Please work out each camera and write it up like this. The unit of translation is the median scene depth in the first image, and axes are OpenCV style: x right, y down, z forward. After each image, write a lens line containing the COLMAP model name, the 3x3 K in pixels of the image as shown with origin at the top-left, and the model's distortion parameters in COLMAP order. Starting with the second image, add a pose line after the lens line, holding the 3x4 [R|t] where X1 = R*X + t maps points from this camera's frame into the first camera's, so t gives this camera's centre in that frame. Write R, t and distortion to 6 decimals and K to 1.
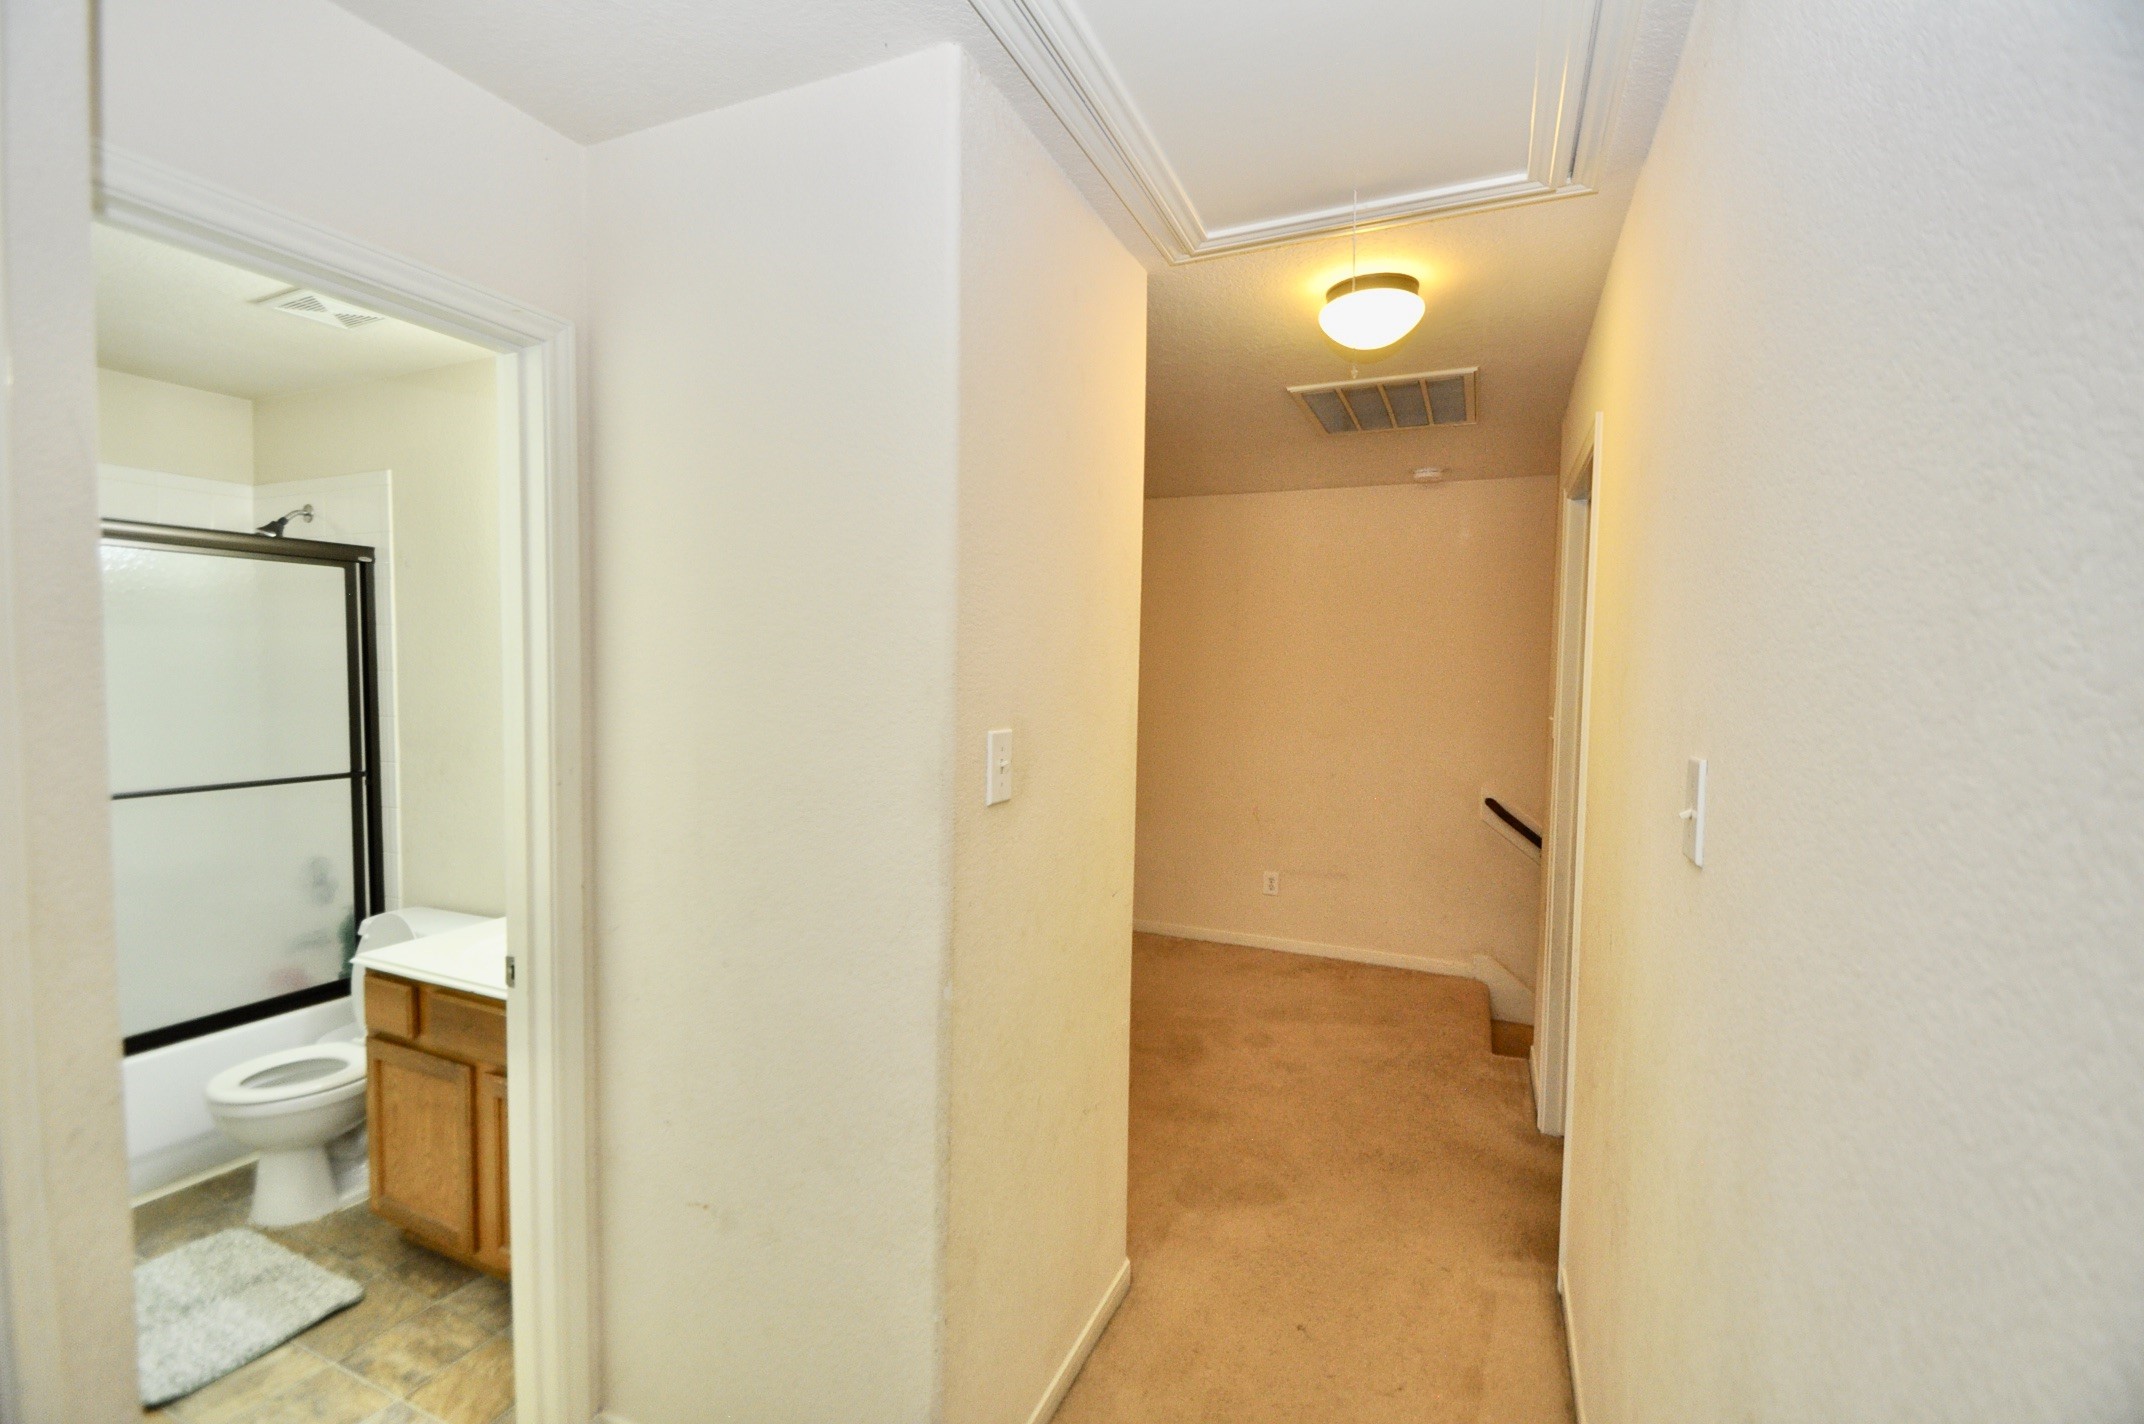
lens RADIAL K [[935.5, 0, 1064.8], [0, 935.5, 703.3], [0, 0, 1]] dist [0.005651, -0.011338]
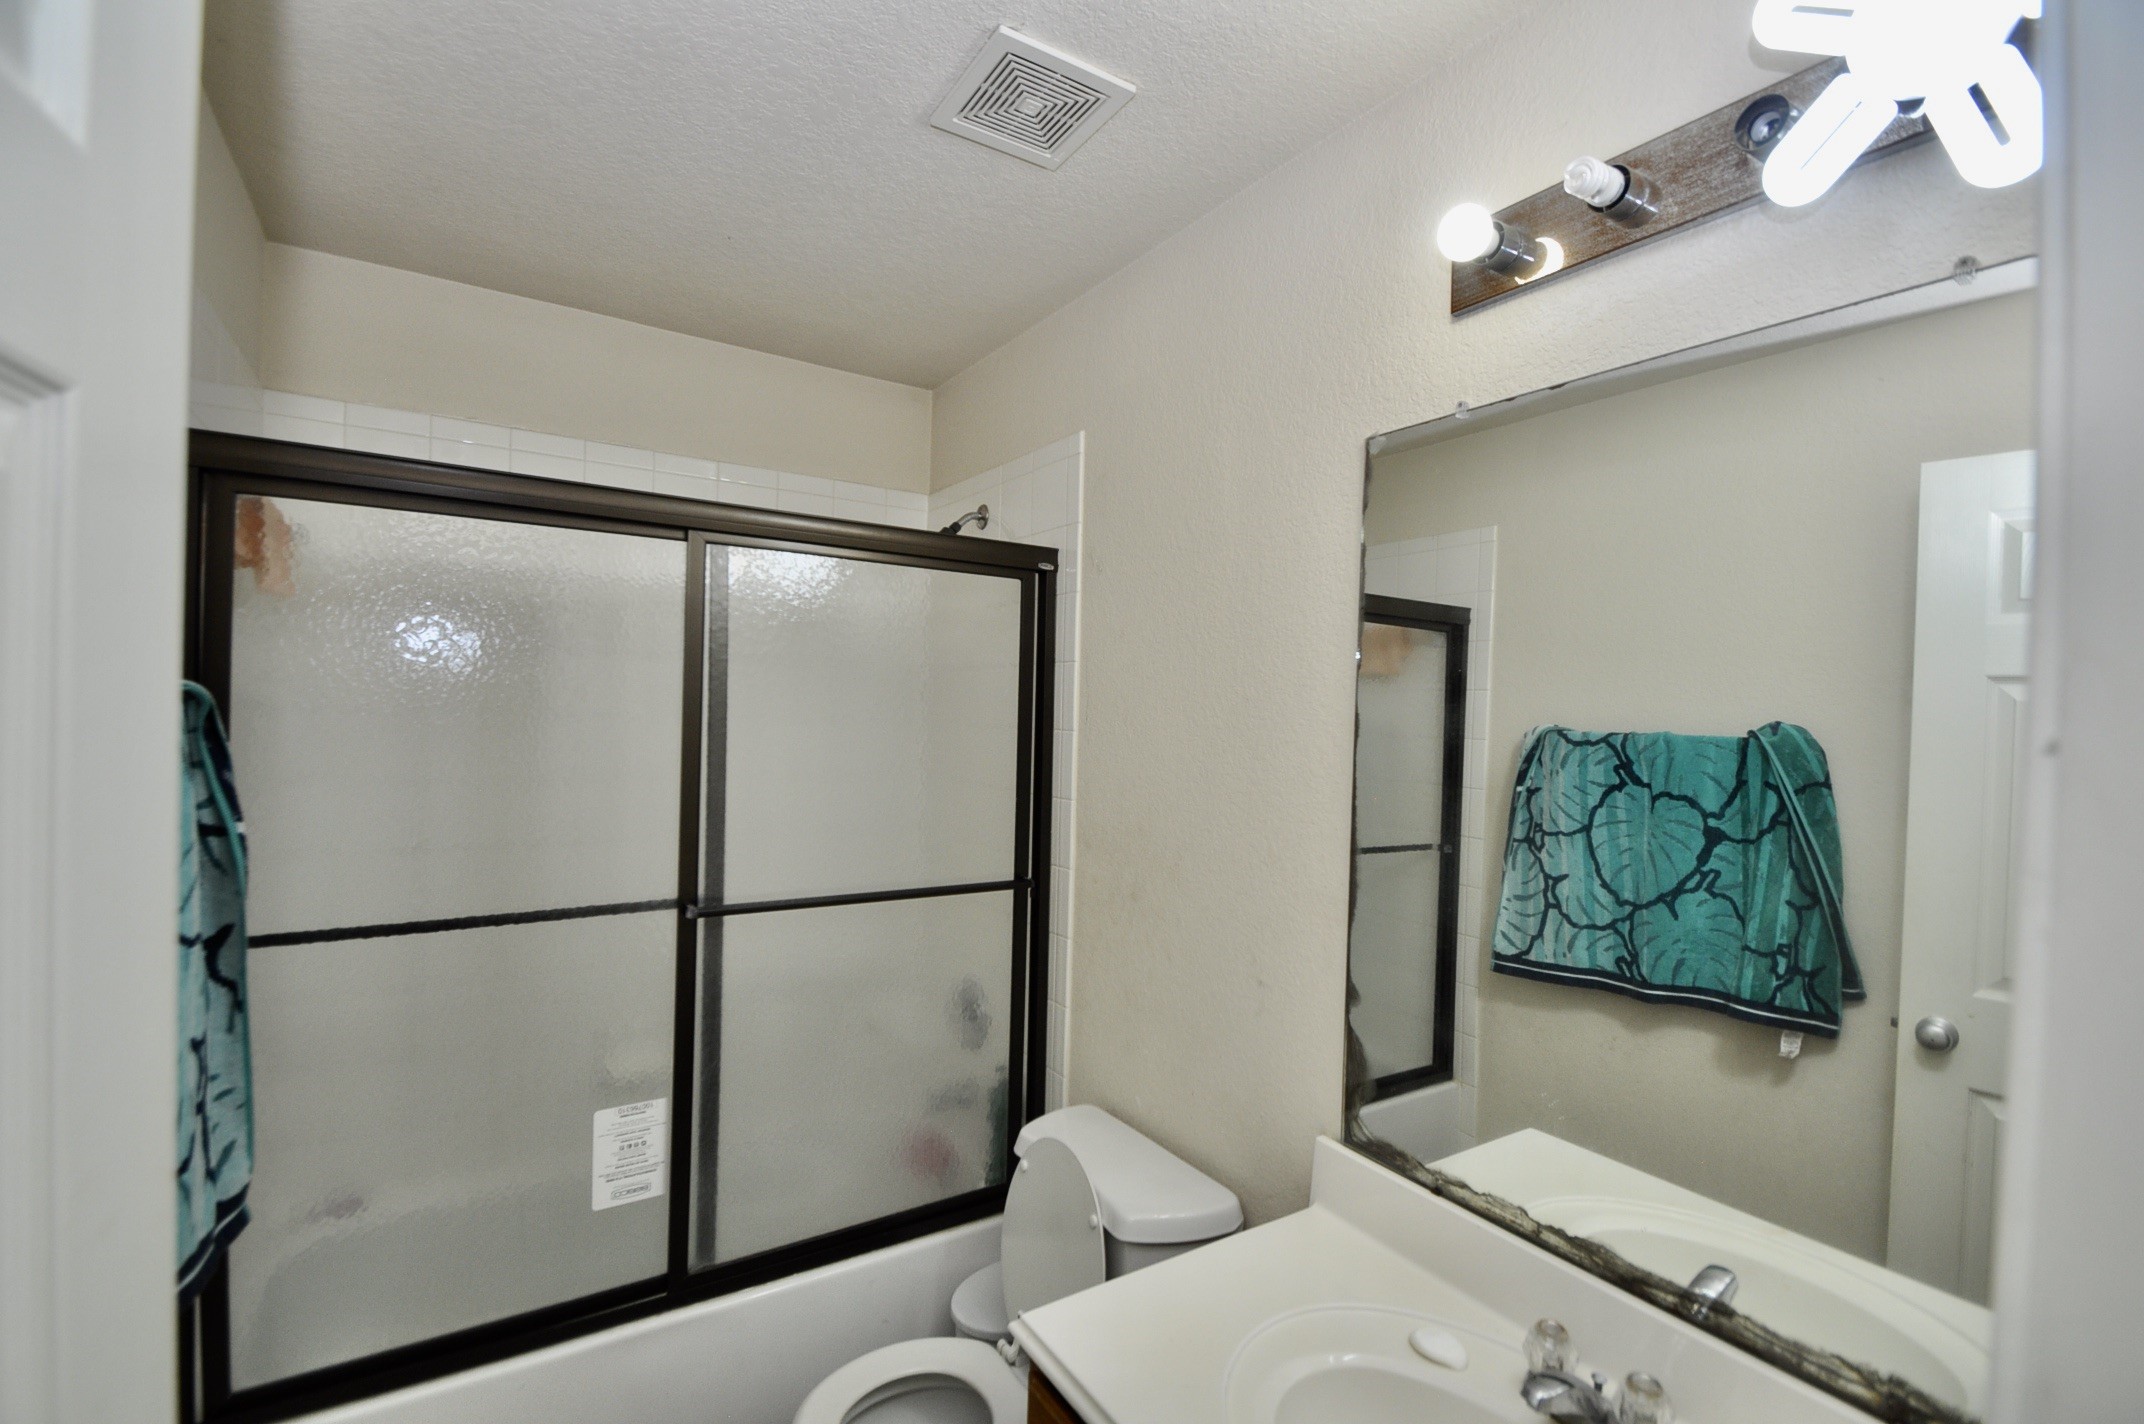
lens RADIAL K [[935.5, 0, 1069.6], [0, 935.5, 705.4], [0, 0, 1]] dist [0.005651, -0.011338]
pose [[0.838943, 0.007200, -0.544171, -0.359458], [-0.045074, 0.997396, -0.056293, -0.015230], [0.542349, 0.071754, 0.837084, 0.441807]]
